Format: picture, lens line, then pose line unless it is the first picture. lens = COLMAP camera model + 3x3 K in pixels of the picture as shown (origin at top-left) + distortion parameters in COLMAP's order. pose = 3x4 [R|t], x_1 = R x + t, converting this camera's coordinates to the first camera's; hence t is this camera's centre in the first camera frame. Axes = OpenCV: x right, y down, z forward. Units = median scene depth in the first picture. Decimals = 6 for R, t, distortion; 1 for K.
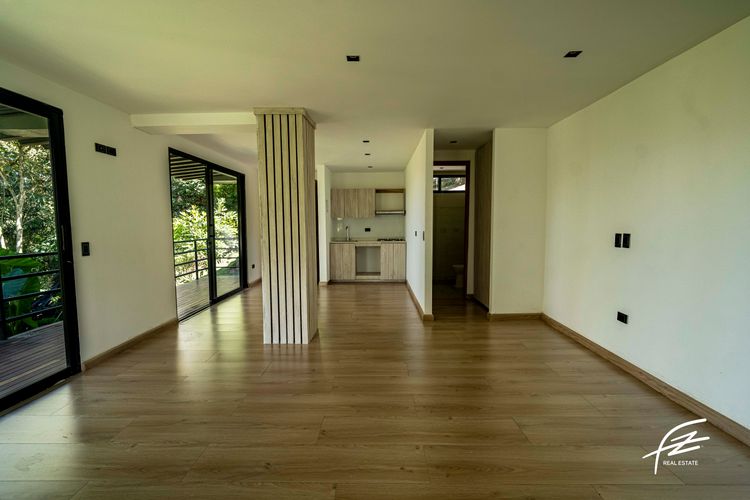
lens RADIAL K [[356.0, 0, 375.0], [0, 356.0, 250.0], [0, 0, 1]] dist [-0.001945, -0.000865]
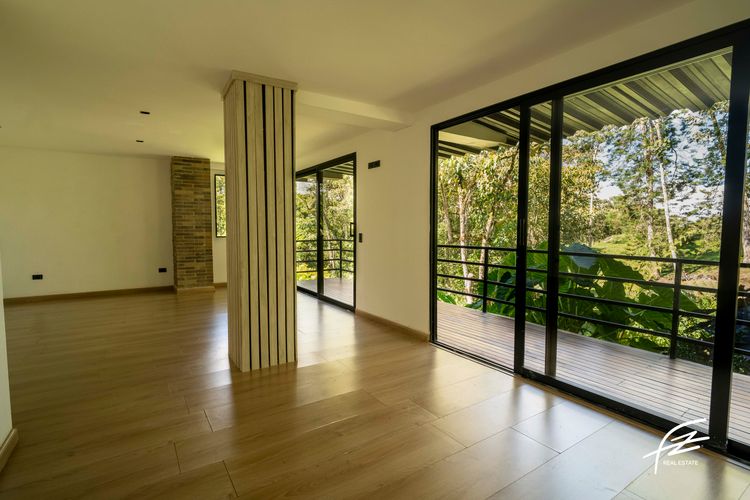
lens RADIAL K [[368.4, 0, 373.2], [0, 368.4, 253.4], [0, 0, 1]] dist [-0.001730, -0.001208]
pose [[-0.830414, 0.046522, -0.555201, 0.019273], [-0.033432, 0.990551, 0.133005, -0.123556], [0.556143, 0.129011, -0.821012, 1.939603]]
